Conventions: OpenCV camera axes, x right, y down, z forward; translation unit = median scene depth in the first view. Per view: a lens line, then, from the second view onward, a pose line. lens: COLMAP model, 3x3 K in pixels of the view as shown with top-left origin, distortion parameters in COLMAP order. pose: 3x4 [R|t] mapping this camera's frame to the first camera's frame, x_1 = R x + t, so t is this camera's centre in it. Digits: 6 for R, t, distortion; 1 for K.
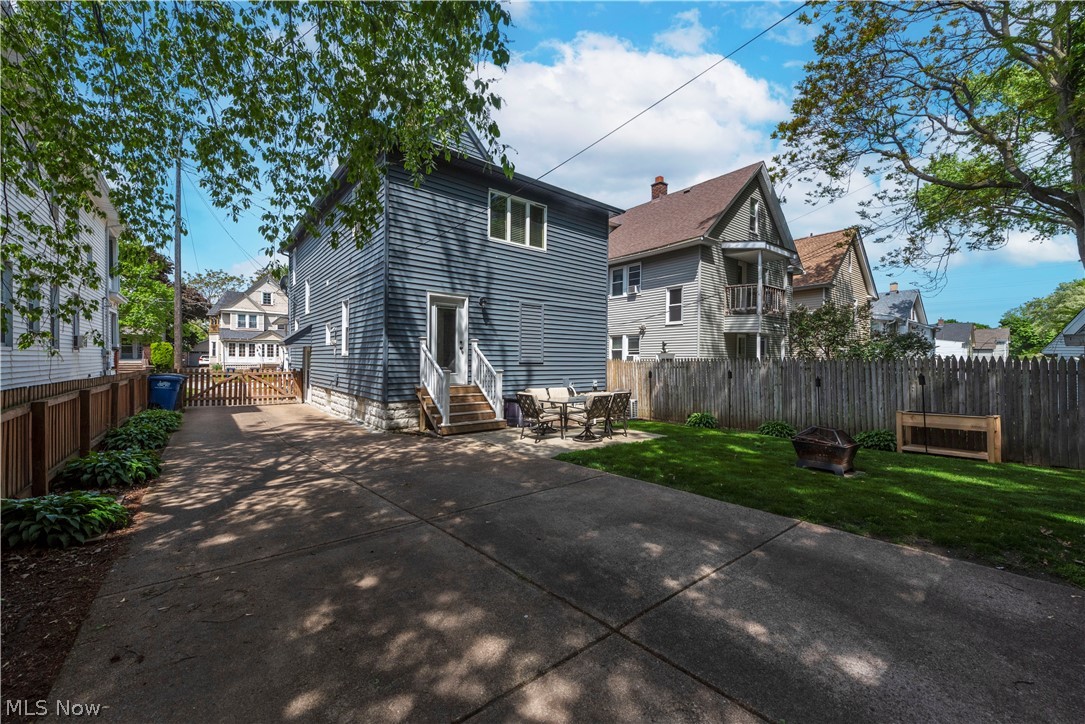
lens RADIAL K [[433.7, 0, 546.3], [0, 433.7, 362.1], [0, 0, 1]] dist [-0.005809, -0.000521]
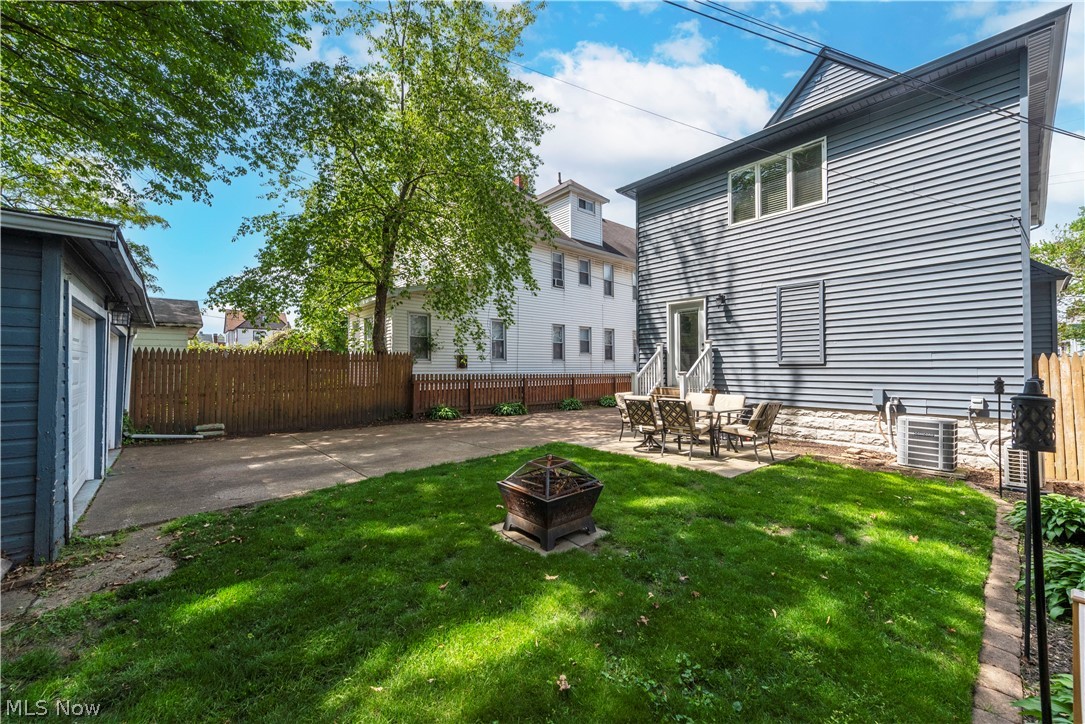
lens RADIAL K [[433.7, 0, 546.3], [0, 433.7, 362.1], [0, 0, 1]] dist [-0.005809, -0.000521]
pose [[0.005830, -0.026163, -0.999641, 0.776316], [-0.001705, 0.999656, -0.026174, 0.020297], [0.999982, 0.001857, 0.005784, 0.631015]]
